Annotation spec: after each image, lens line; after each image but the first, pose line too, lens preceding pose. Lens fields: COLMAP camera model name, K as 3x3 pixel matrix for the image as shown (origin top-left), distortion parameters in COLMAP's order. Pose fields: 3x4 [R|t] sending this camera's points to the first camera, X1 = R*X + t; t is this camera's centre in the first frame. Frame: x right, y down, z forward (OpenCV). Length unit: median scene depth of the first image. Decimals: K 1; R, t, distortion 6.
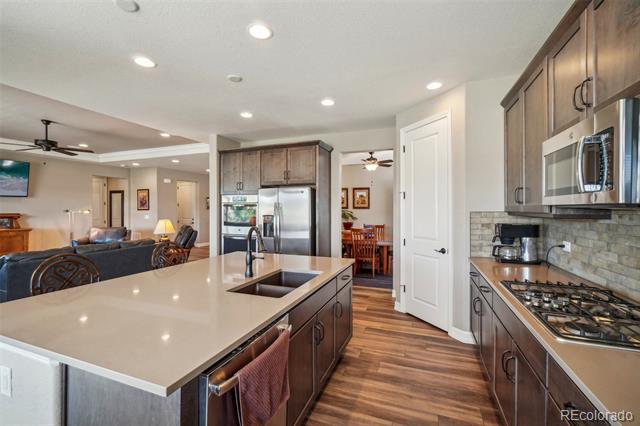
lens RADIAL K [[281.2, 0, 318.8], [0, 281.2, 209.3], [0, 0, 1]] dist [-0.000081, 0.000494]
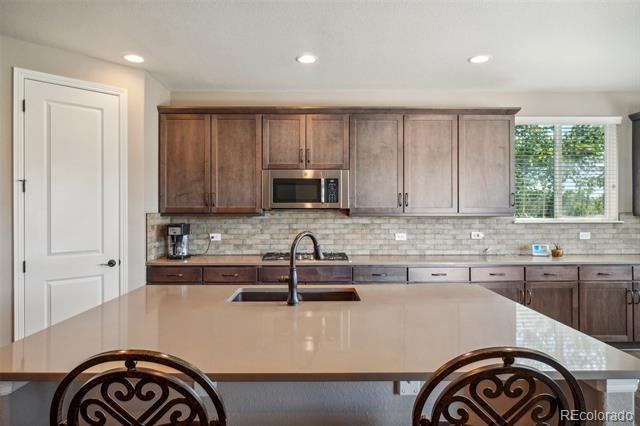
lens RADIAL K [[402.6, 0, 318.9], [0, 402.6, 210.1], [0, 0, 1]] dist [-0.001687, -0.000447]
pose [[-0.378720, 0.005451, 0.925495, -0.538483], [0.001544, 0.999985, -0.005258, 0.003901], [-0.925510, -0.000562, -0.378722, 0.587163]]
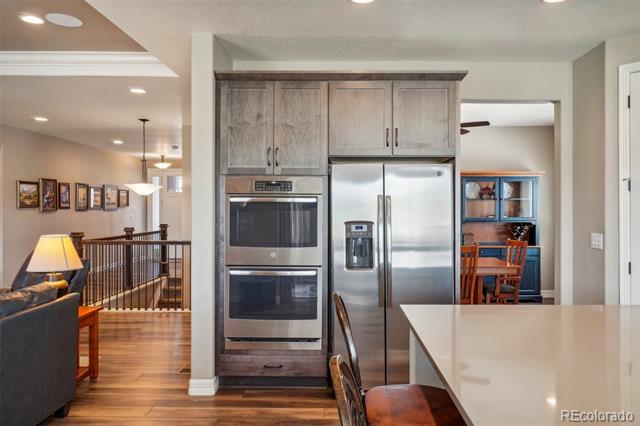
lens RADIAL K [[496.1, 0, 325.1], [0, 496.1, 214.5], [0, 0, 1]] dist [-0.020151, 0.026017]
pose [[0.932182, -0.000171, 0.361989, -0.481363], [-0.002480, 0.999973, 0.006859, 0.003364], [-0.361980, -0.007292, 0.932157, 0.235959]]
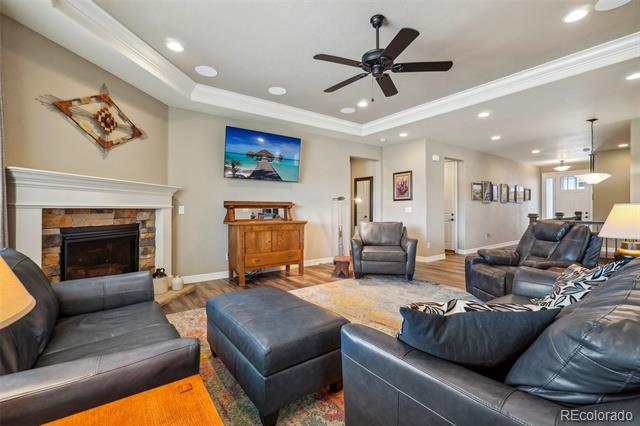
lens RADIAL K [[281.2, 0, 316.6], [0, 281.2, 208.9], [0, 0, 1]] dist [-0.000081, 0.000494]
pose [[0.847530, -0.004952, -0.530724, -0.772451], [0.003425, 0.999987, -0.003861, 0.050171], [0.530736, 0.001455, 0.847536, 0.473598]]
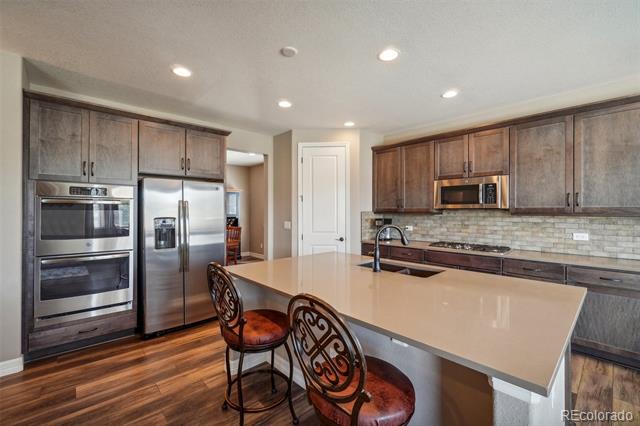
lens RADIAL K [[281.2, 0, 320.7], [0, 281.2, 212.1], [0, 0, 1]] dist [-0.000081, 0.000494]
pose [[0.430509, -0.000639, 0.902586, -0.587955], [-0.002200, 0.999996, 0.001757, 0.004934], [-0.902584, -0.002742, 0.430506, 0.317895]]
